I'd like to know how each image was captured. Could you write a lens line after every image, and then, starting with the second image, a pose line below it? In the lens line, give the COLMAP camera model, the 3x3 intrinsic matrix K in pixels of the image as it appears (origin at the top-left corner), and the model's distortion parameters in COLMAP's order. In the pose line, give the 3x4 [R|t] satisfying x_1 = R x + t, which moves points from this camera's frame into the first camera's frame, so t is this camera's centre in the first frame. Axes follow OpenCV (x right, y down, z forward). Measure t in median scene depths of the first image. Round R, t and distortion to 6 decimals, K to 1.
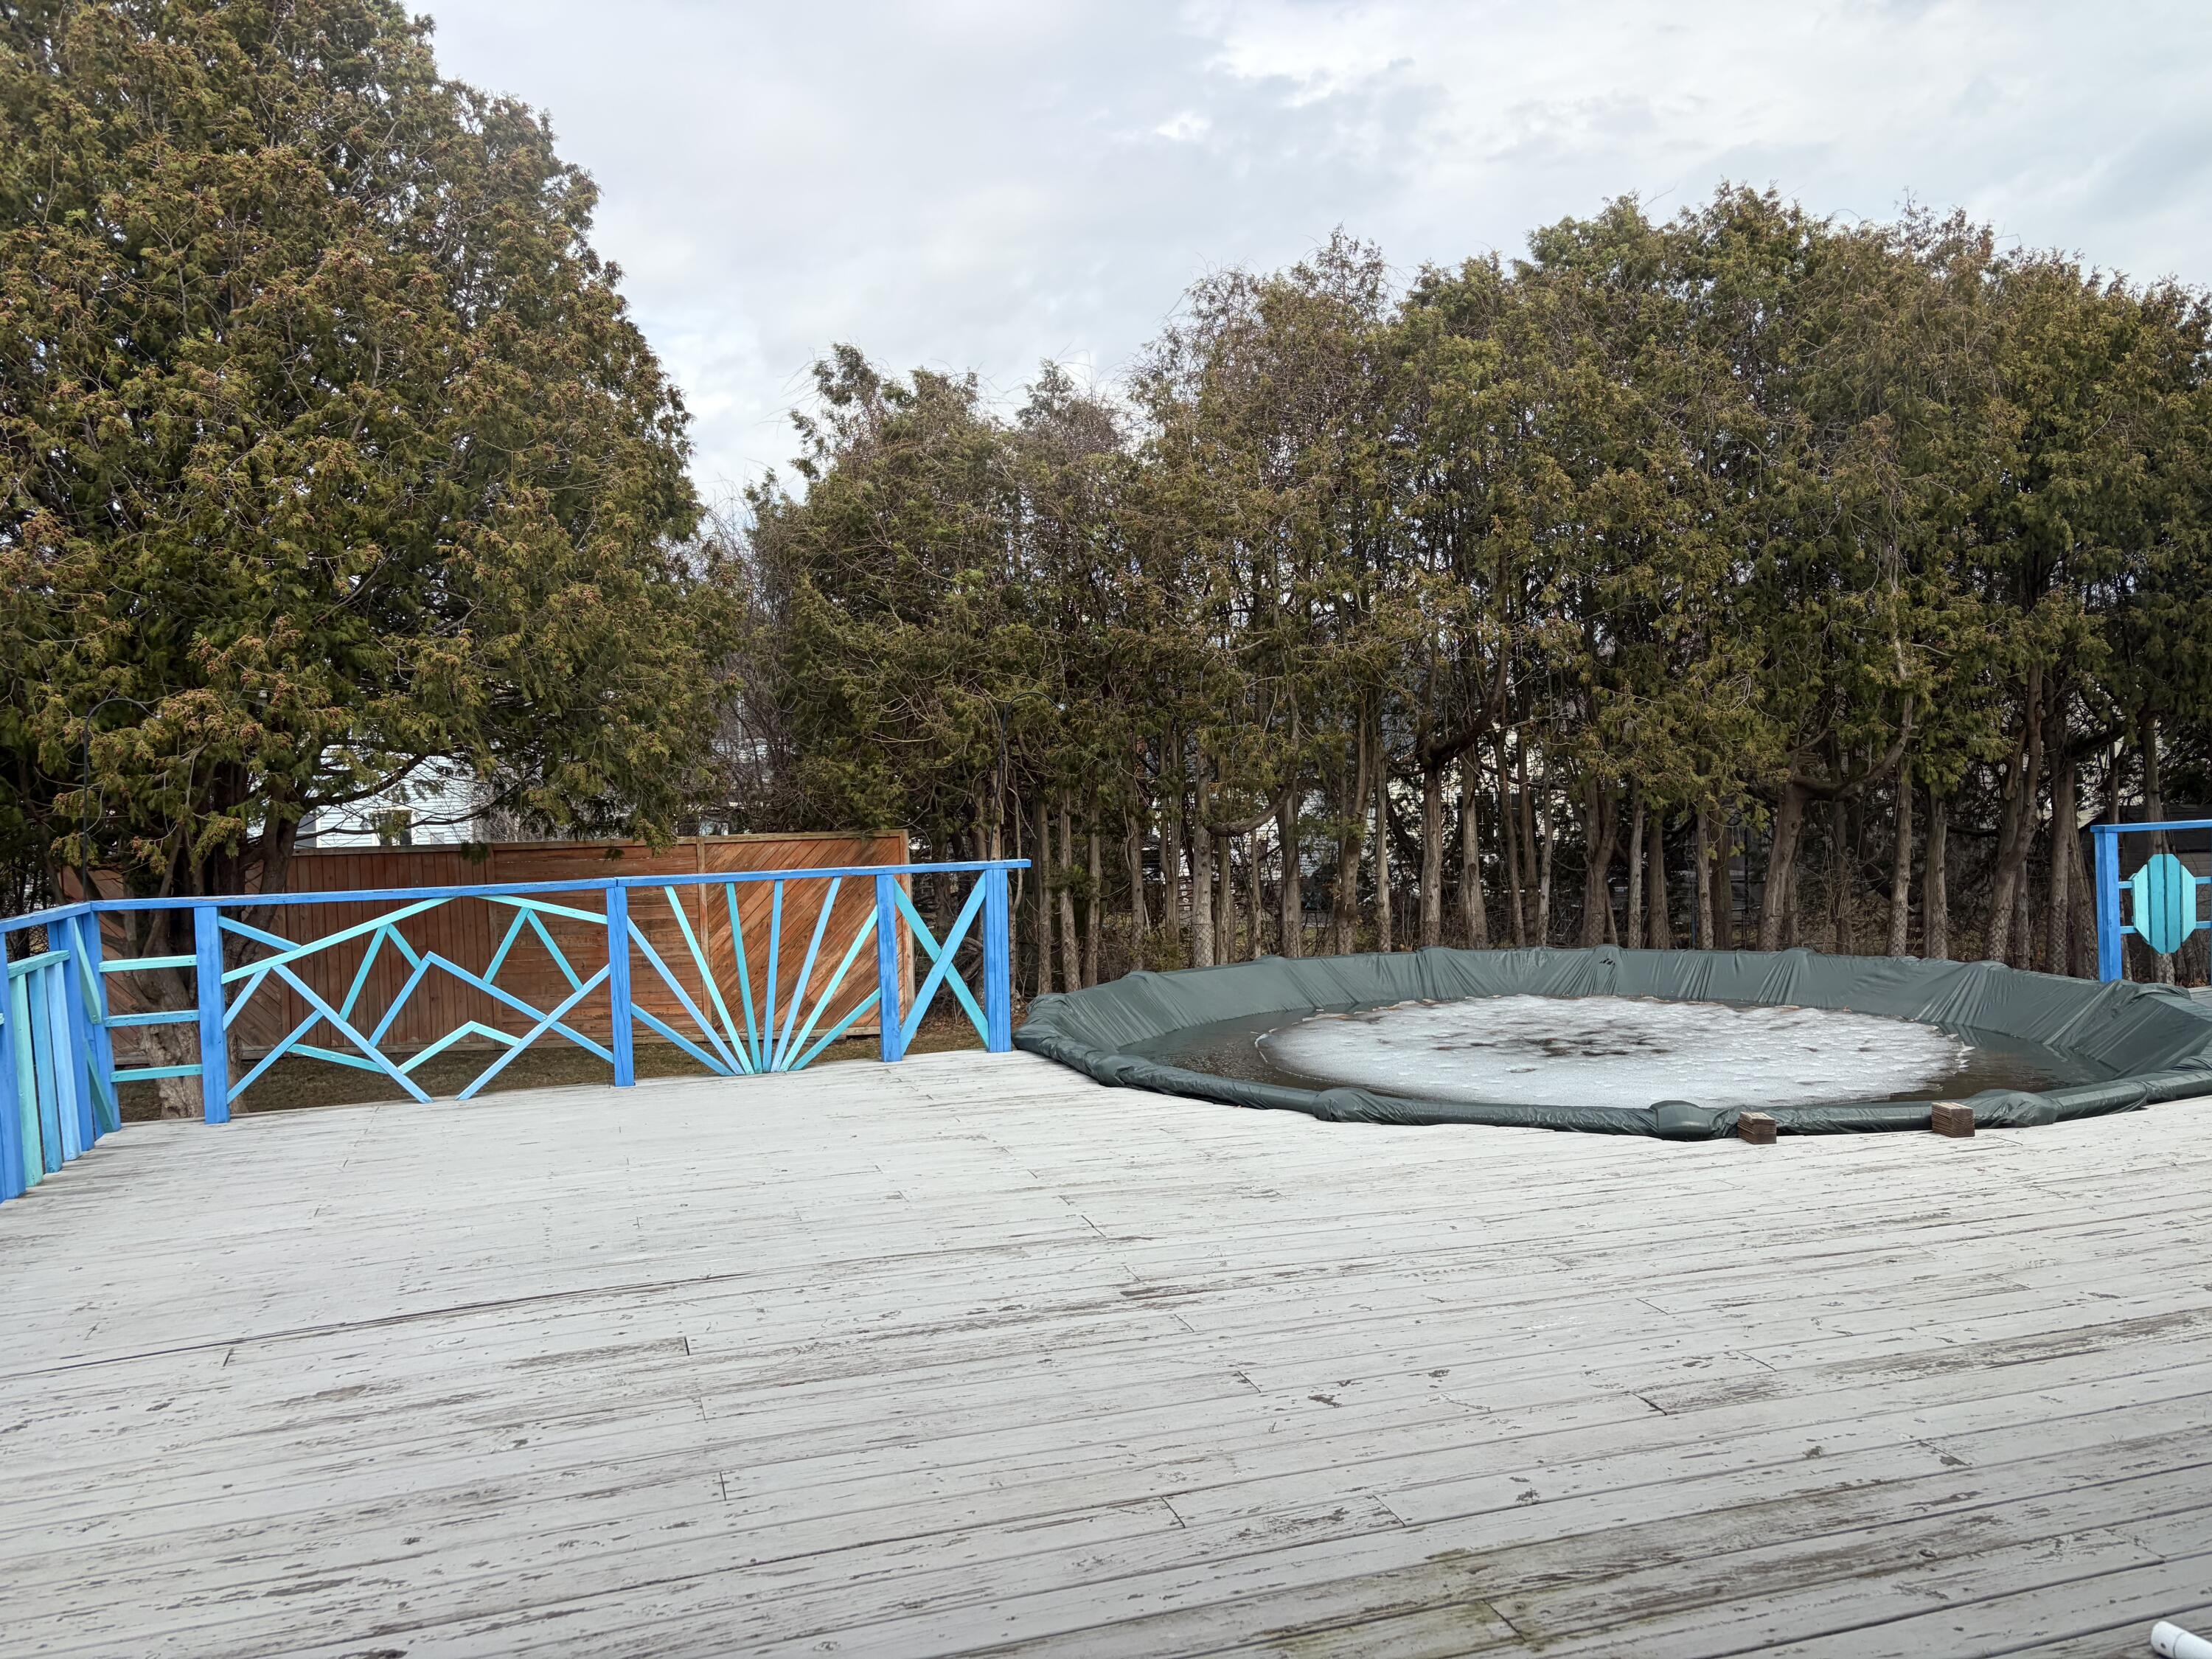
lens RADIAL K [[1664.4, 0, 1118.4], [0, 1664.4, 837.4], [0, 0, 1]] dist [0.049763, -0.042968]
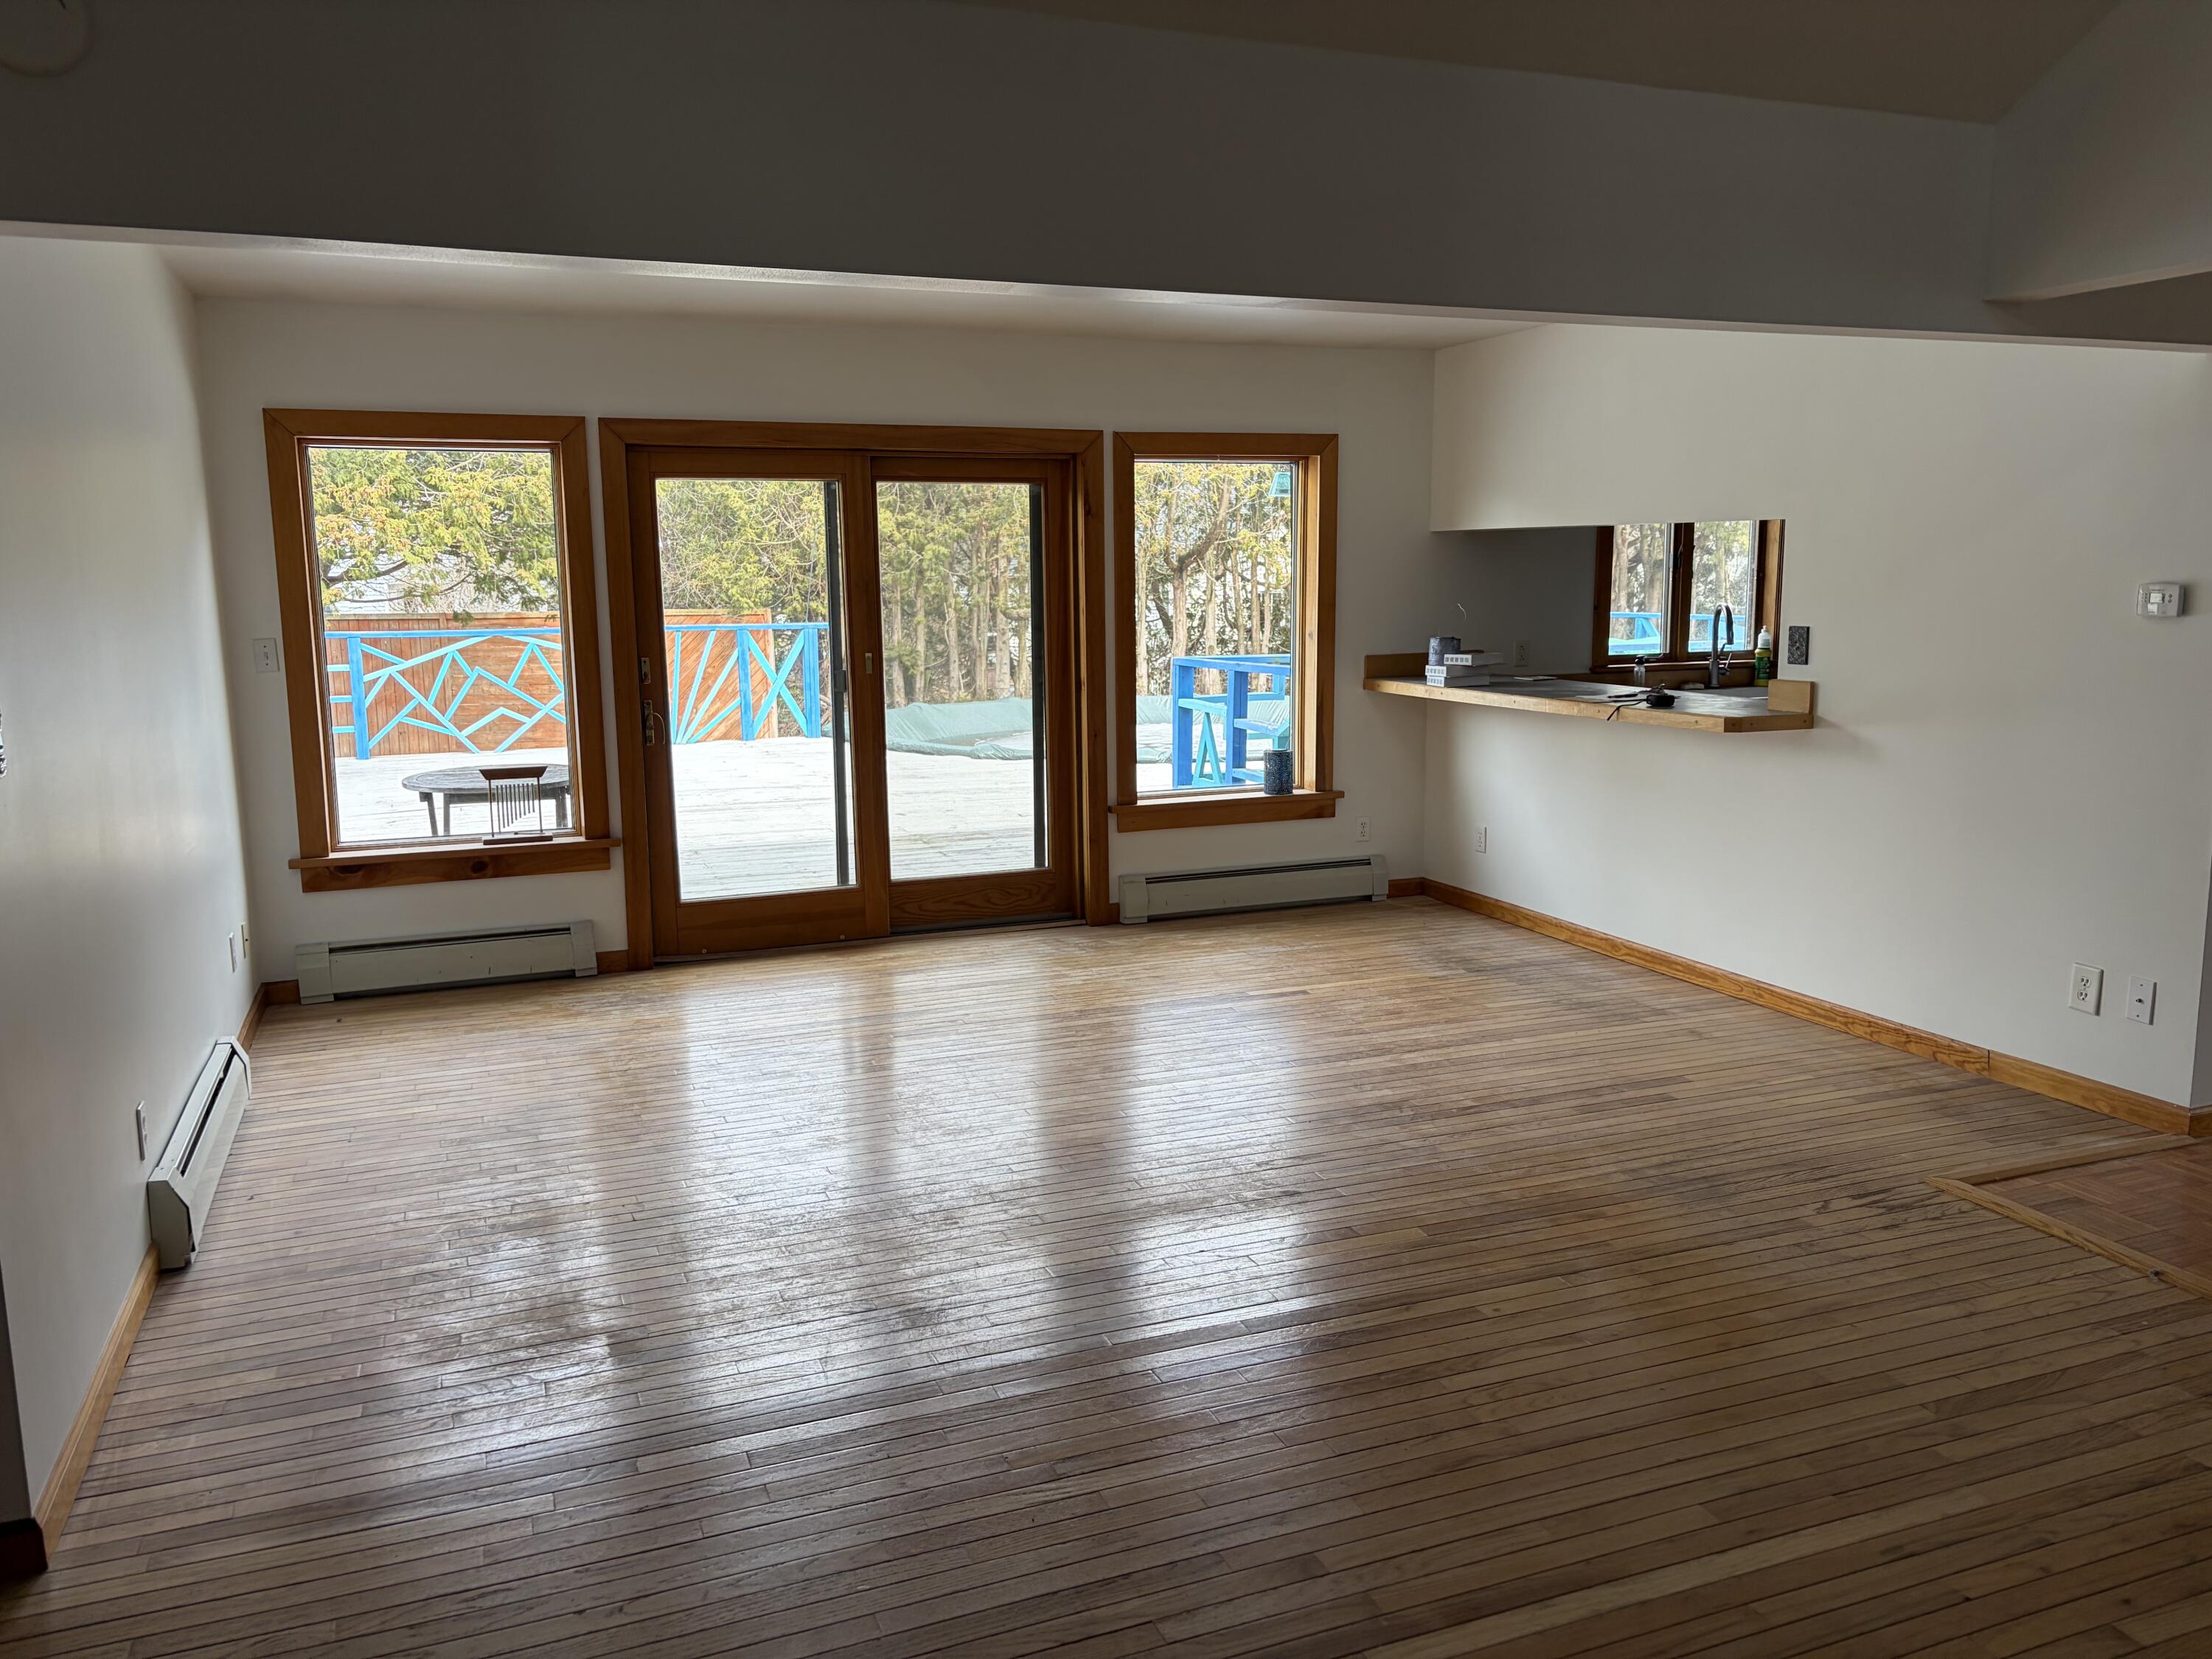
lens RADIAL K [[1664.4, 0, 1122.2], [0, 1664.4, 823.9], [0, 0, 1]] dist [0.049763, -0.042968]
pose [[0.999105, 0.006312, 0.041830, 0.187607], [-0.011132, 0.993185, 0.116014, 0.020438], [-0.040813, -0.116376, 0.992366, -0.774012]]
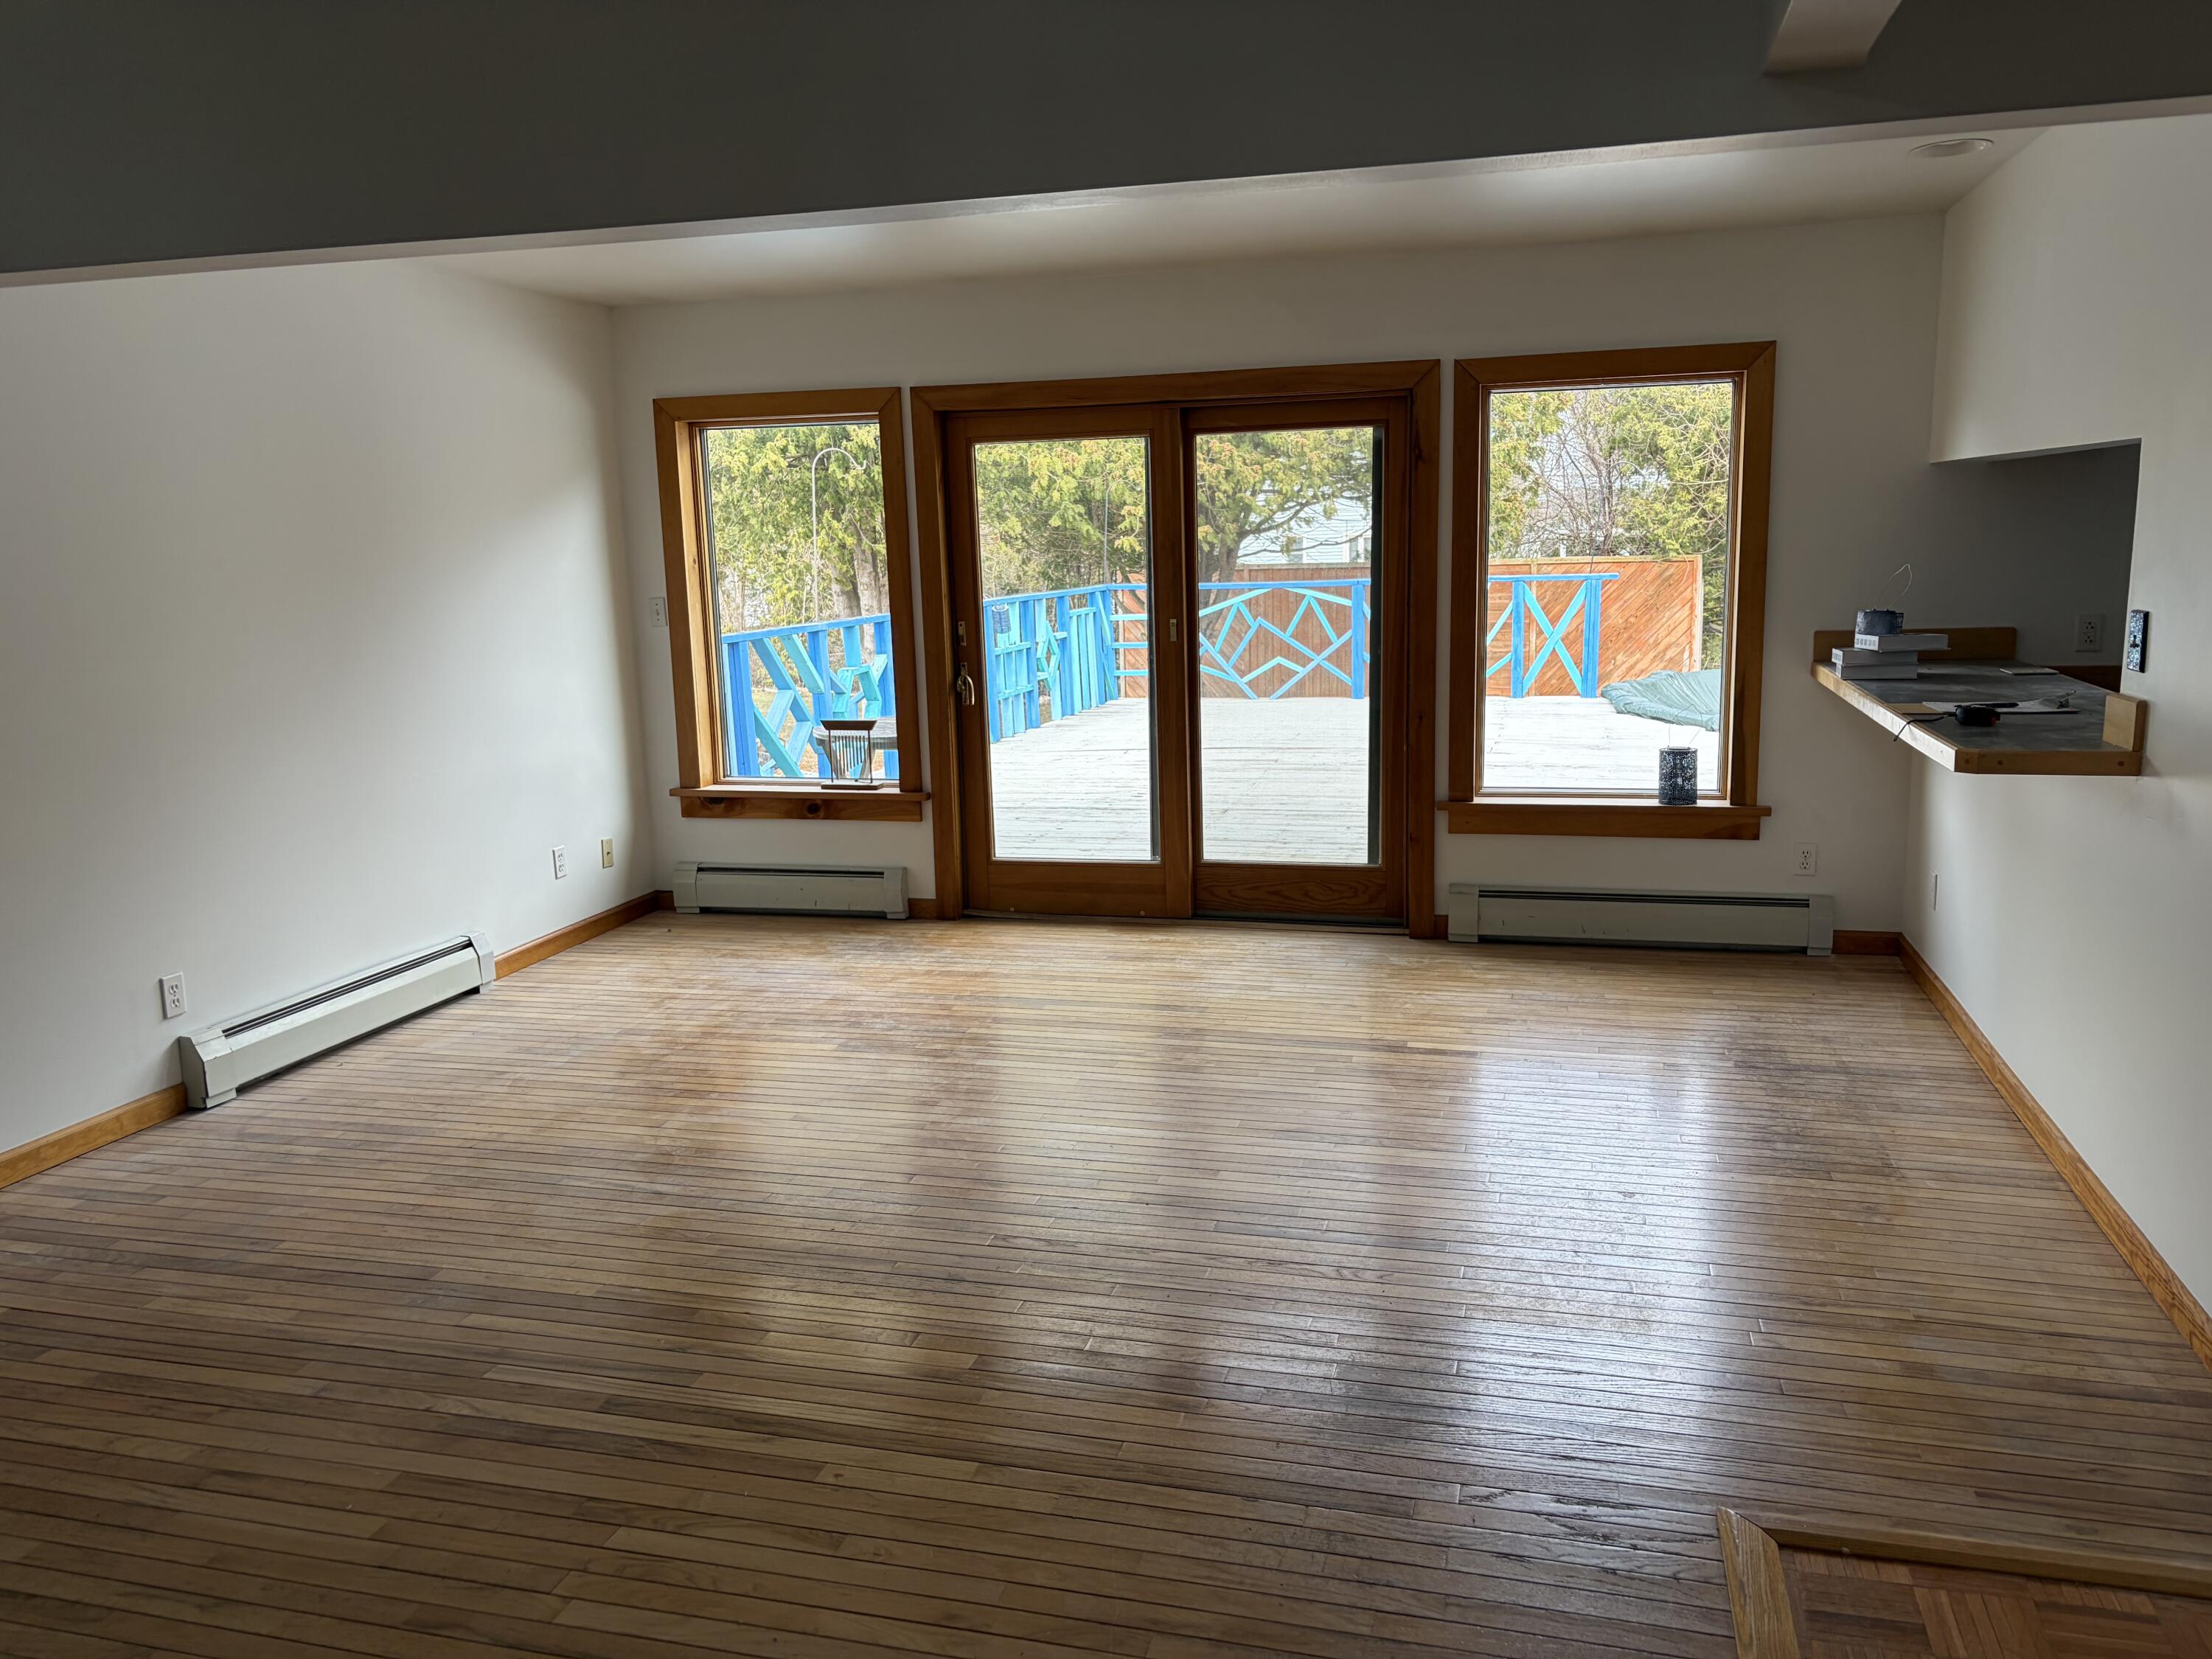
lens RADIAL K [[1664.4, 0, 1121.6], [0, 1664.4, 837.2], [0, 0, 1]] dist [0.049763, -0.042968]
pose [[0.824034, 0.103959, -0.556921, 0.508794], [-0.013370, 0.986315, 0.164330, 0.007198], [0.566383, -0.127968, 0.814147, -0.606651]]
